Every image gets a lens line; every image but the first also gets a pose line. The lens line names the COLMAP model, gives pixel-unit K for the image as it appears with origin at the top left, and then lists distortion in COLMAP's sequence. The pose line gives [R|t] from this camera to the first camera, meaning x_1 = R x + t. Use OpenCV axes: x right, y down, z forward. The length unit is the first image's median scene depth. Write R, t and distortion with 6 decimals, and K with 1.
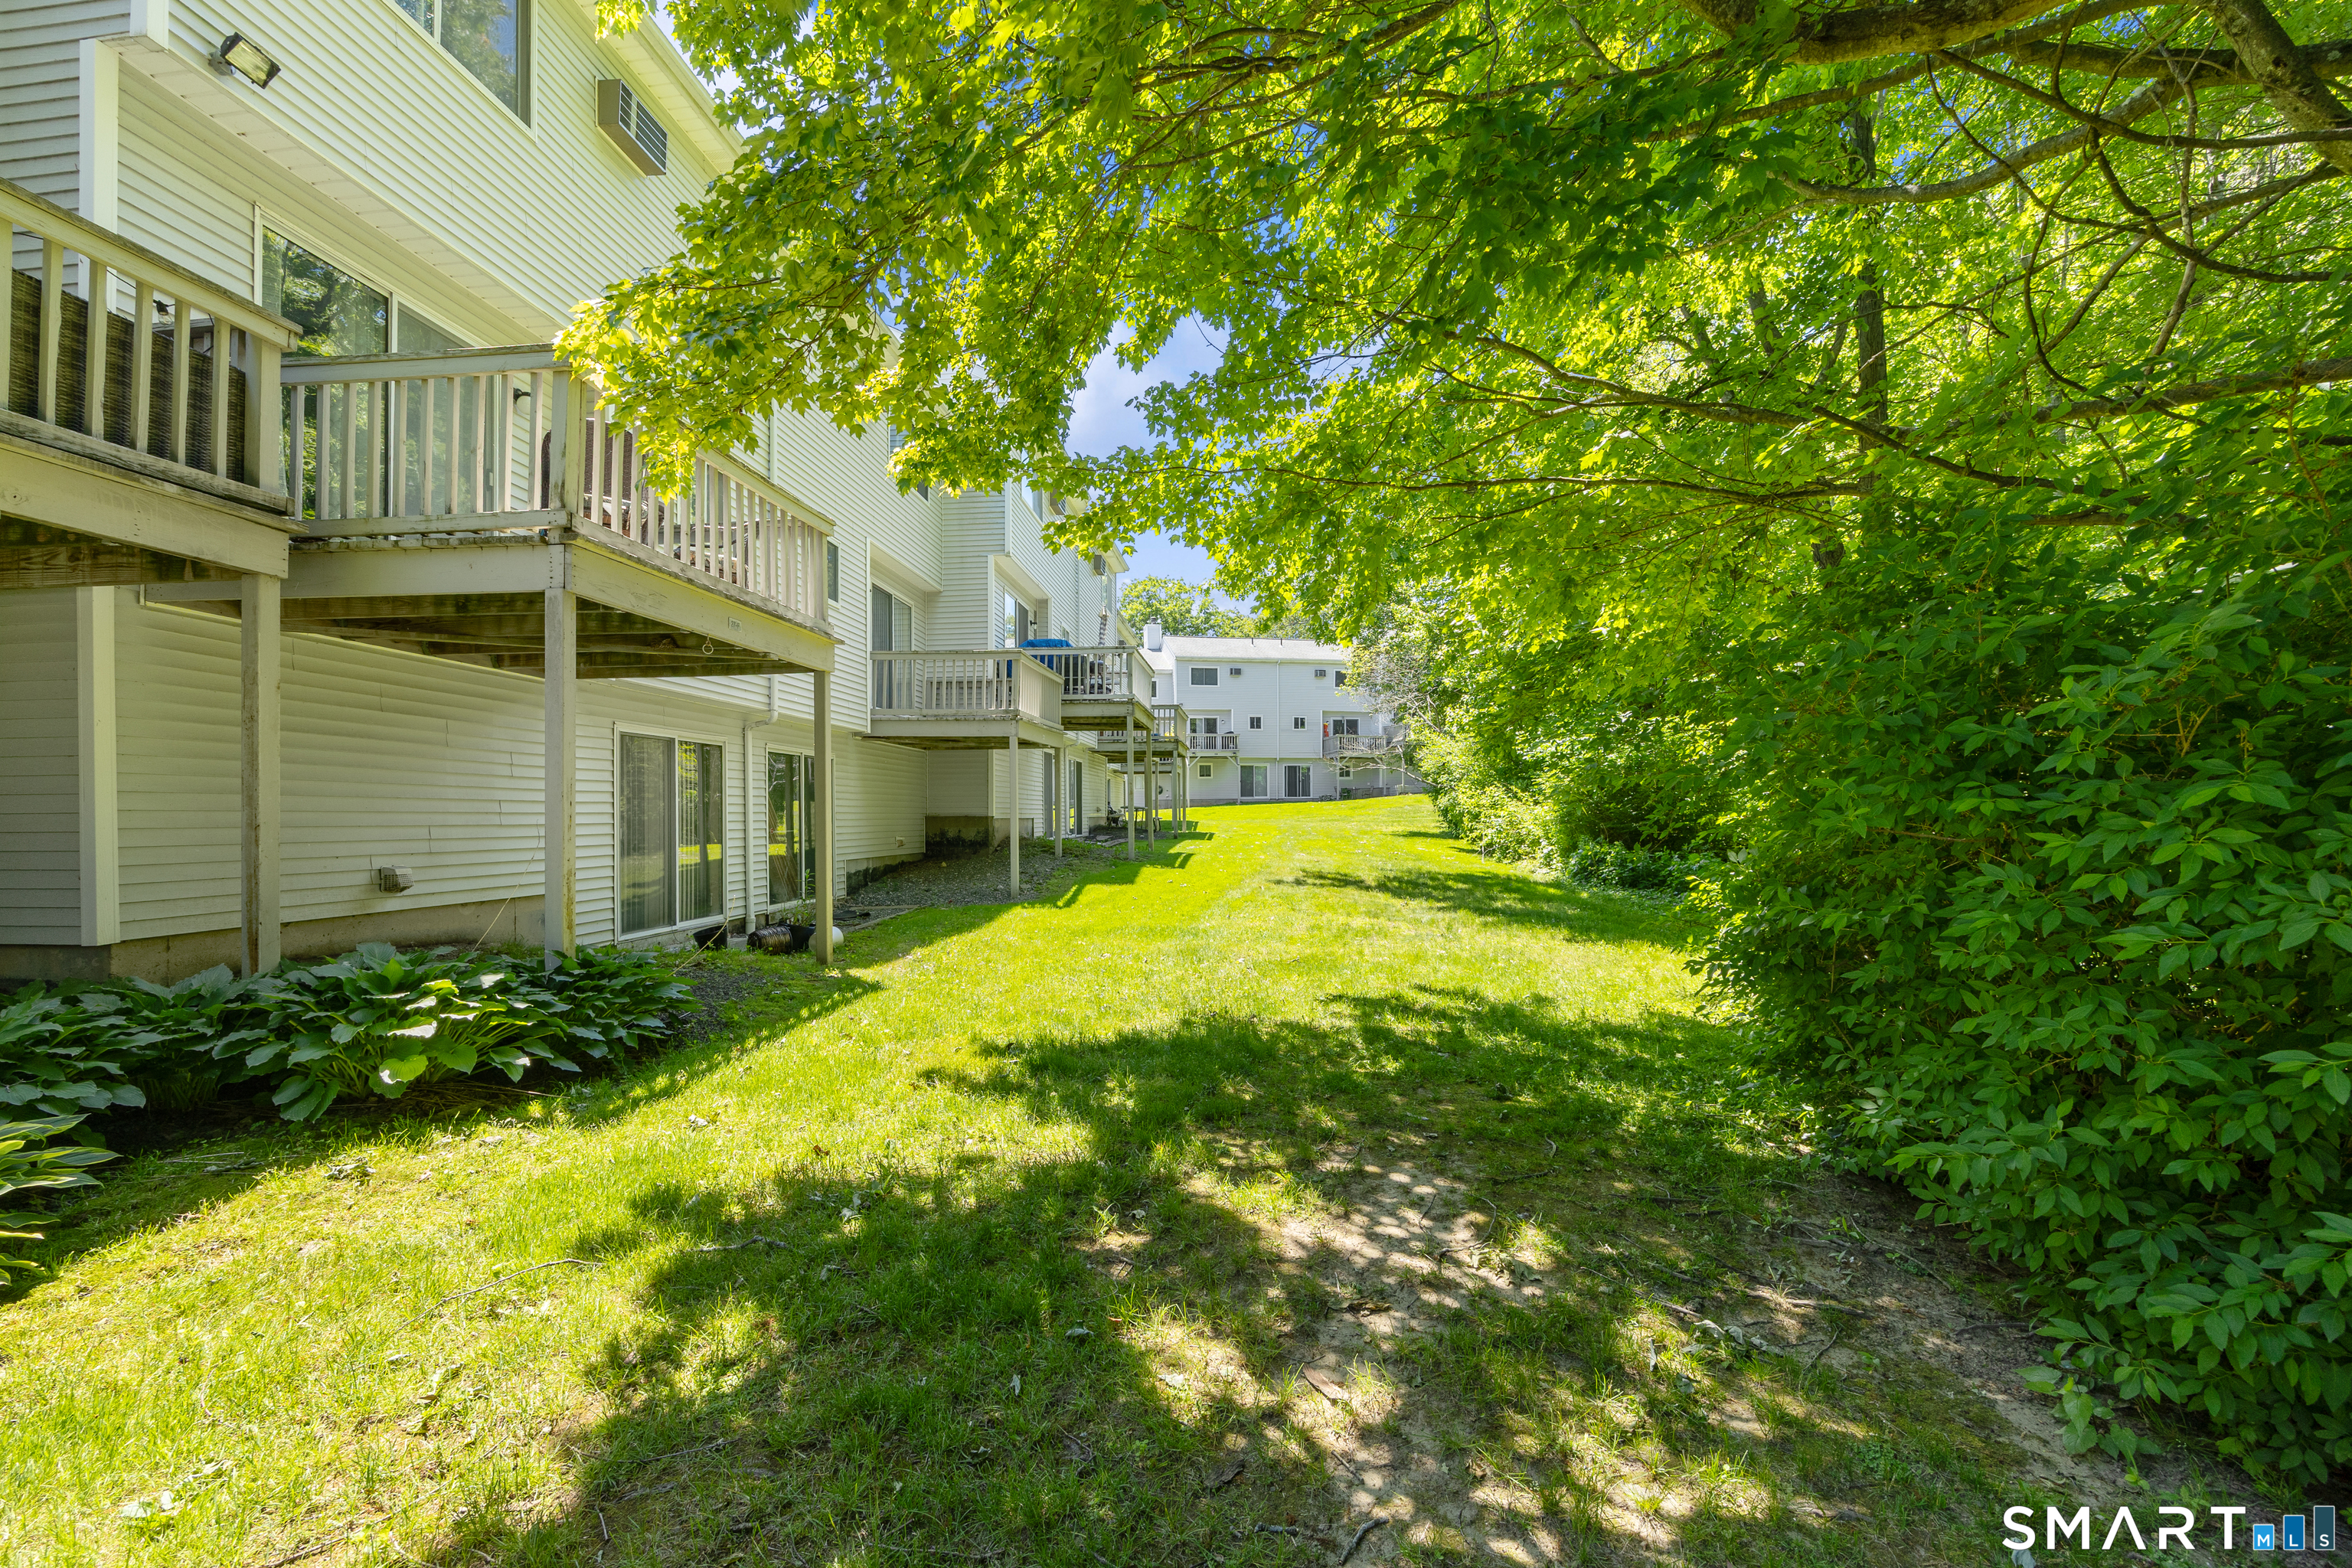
lens RADIAL K [[917.7, 0, 1166.6], [0, 917.7, 798.2], [0, 0, 1]] dist [0.001893, 0.000344]
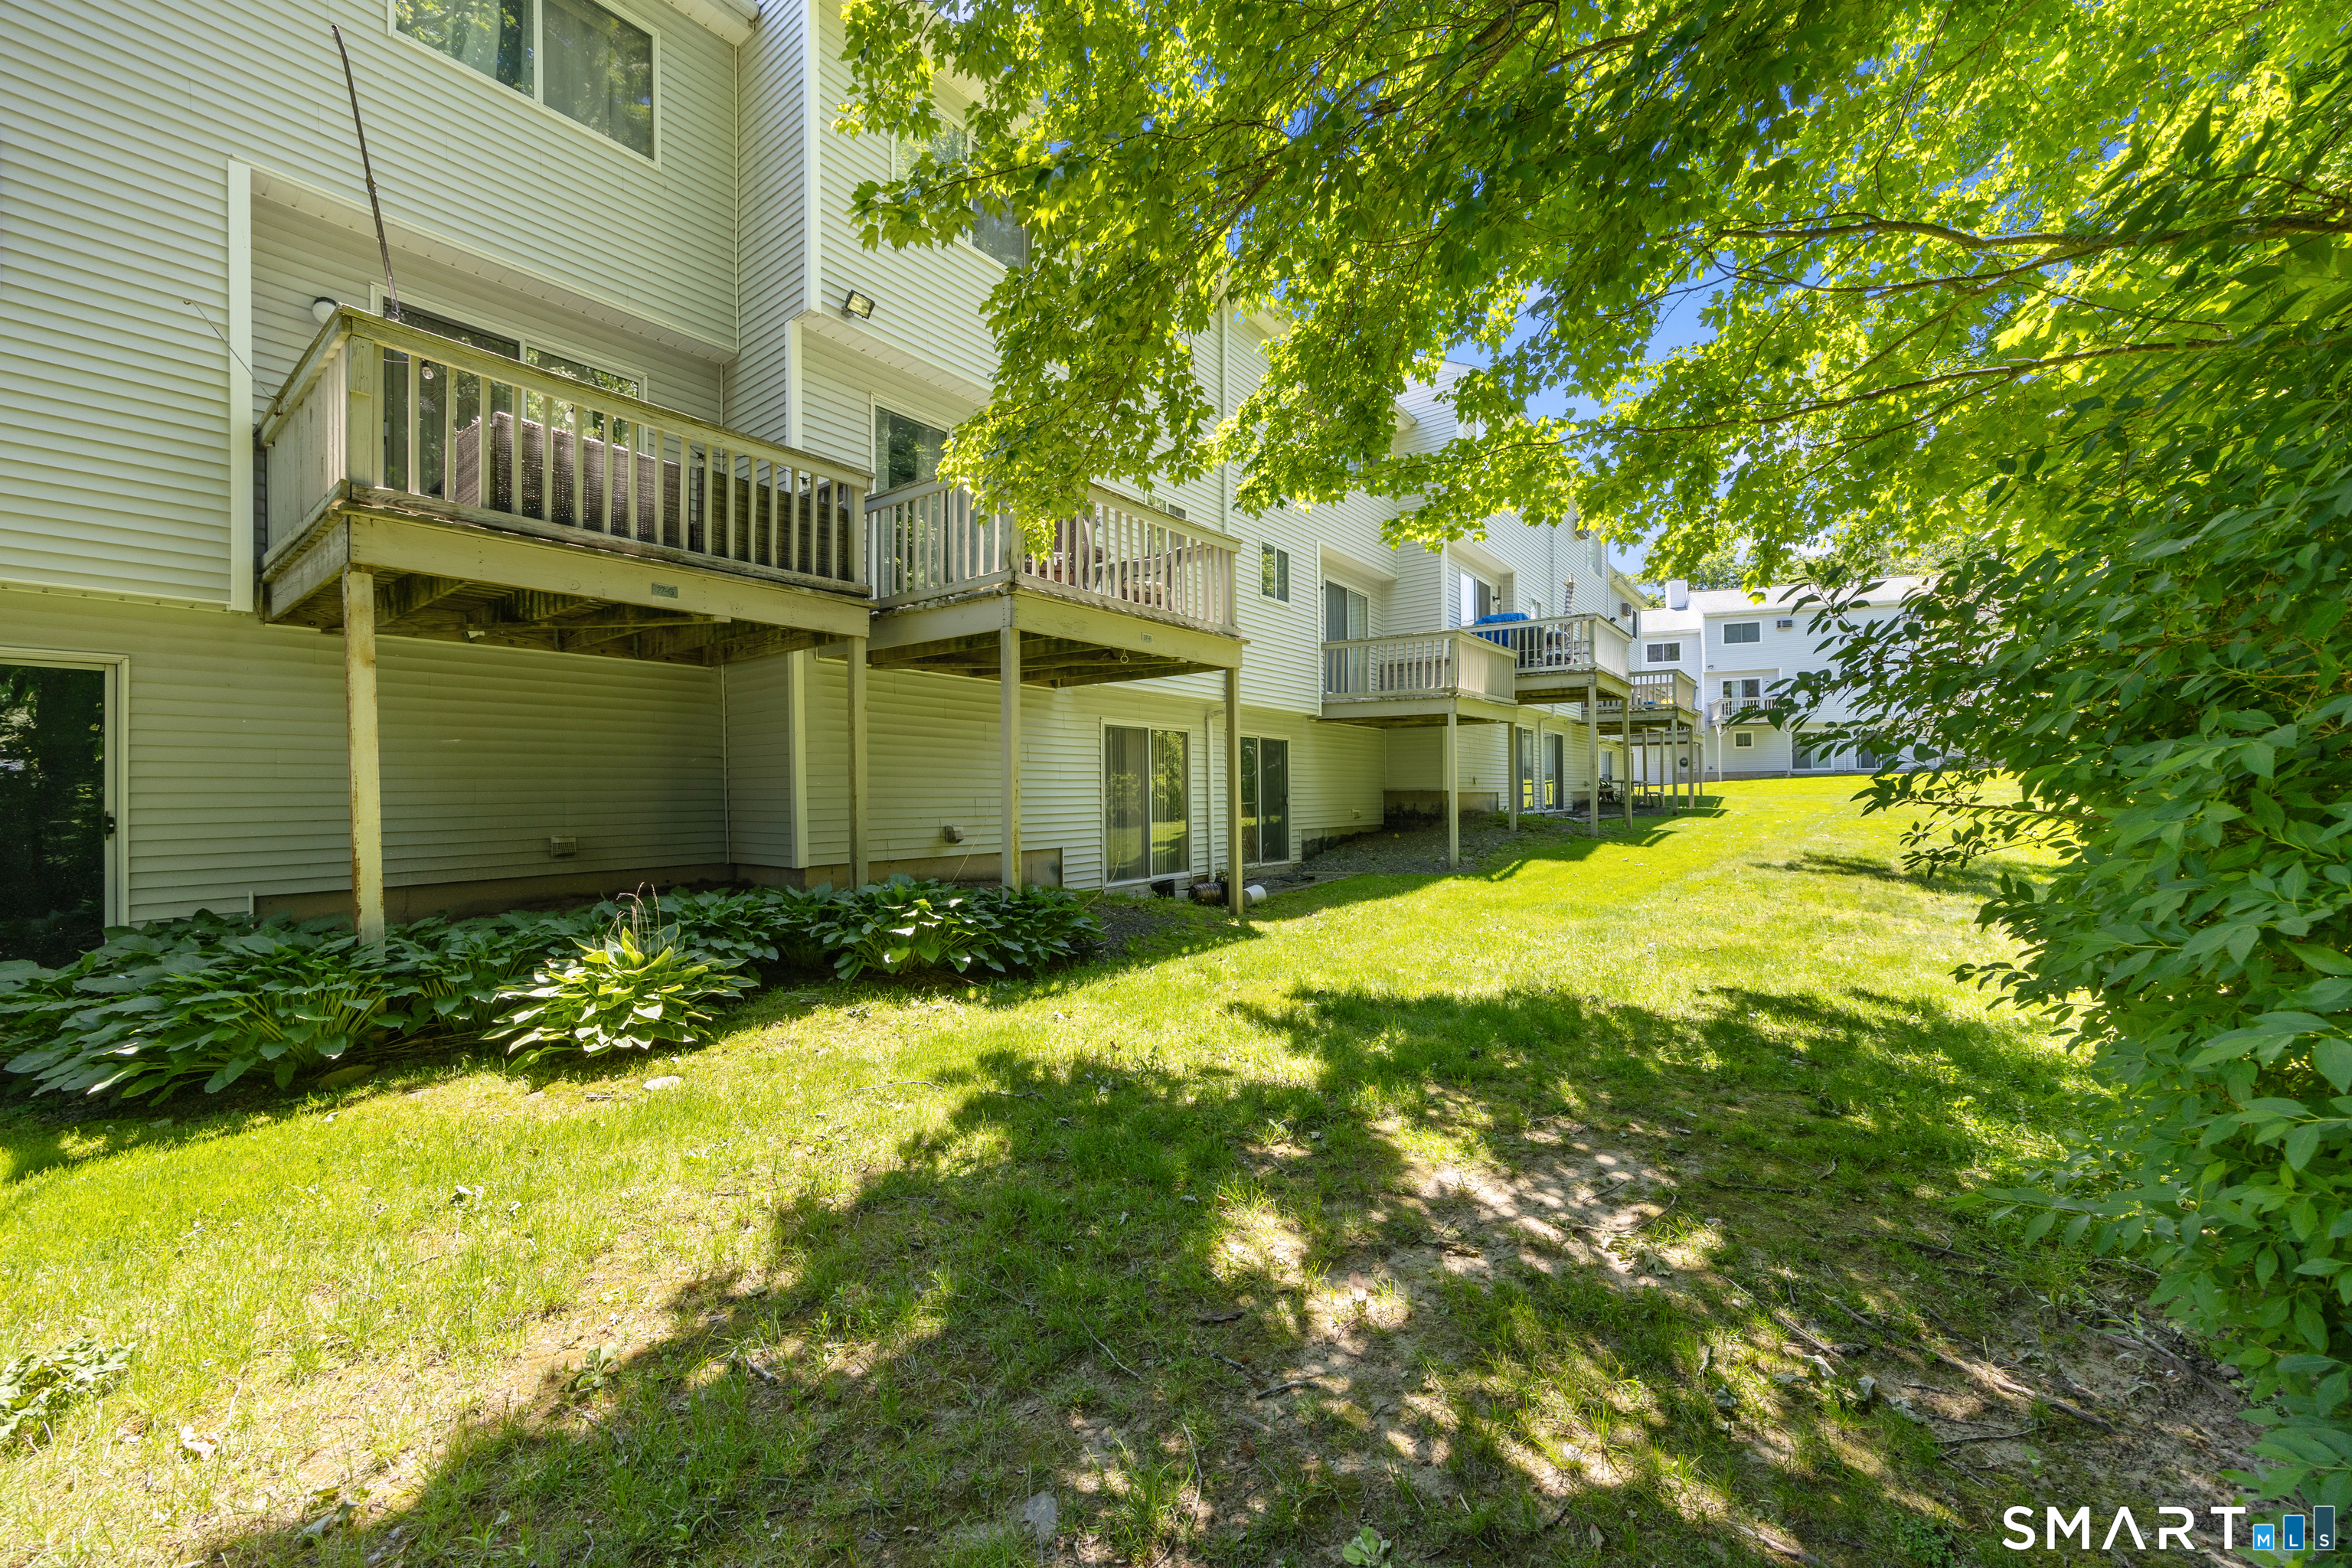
lens RADIAL K [[917.7, 0, 1254.1], [0, 917.7, 784.8], [0, 0, 1]] dist [0.001893, 0.000344]
pose [[0.868634, -0.001701, -0.495452, 0.380324], [0.008663, 0.999893, 0.011754, -0.002638], [0.495379, -0.014502, 0.868556, -0.029660]]
